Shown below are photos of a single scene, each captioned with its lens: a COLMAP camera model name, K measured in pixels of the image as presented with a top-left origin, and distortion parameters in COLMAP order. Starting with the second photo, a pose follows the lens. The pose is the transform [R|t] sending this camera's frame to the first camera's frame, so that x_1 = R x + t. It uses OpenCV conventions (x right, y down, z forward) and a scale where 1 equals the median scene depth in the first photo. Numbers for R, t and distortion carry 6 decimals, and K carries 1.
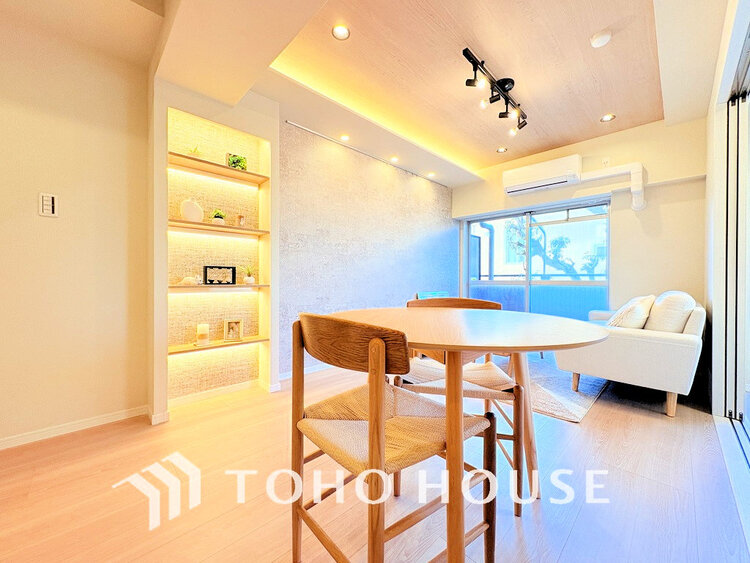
lens RADIAL K [[297.6, 0, 375.0], [0, 297.6, 281.5], [0, 0, 1]] dist [-0.000561, 0.000082]
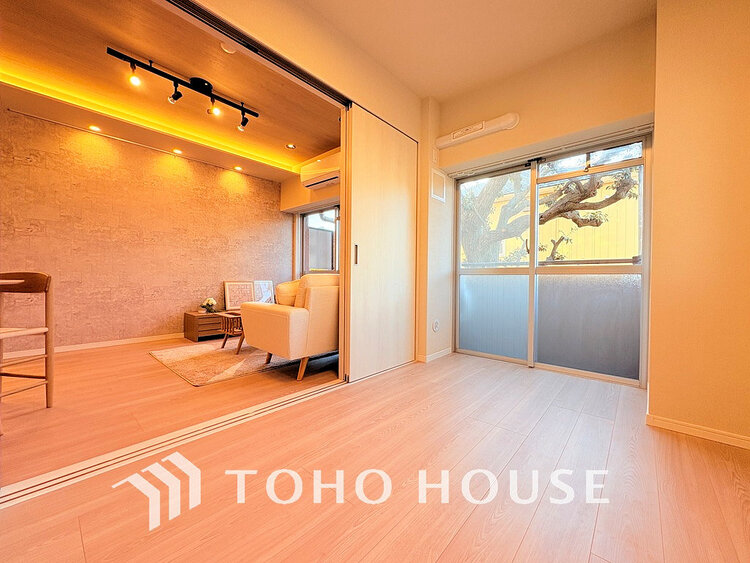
lens RADIAL K [[297.6, 0, 375.0], [0, 297.6, 281.5], [0, 0, 1]] dist [-0.000561, 0.000082]
pose [[0.997682, 0.006122, 0.067771, 0.586305], [-0.006778, 0.999932, 0.009453, 0.027172], [-0.067709, -0.009890, 0.997656, -0.081786]]
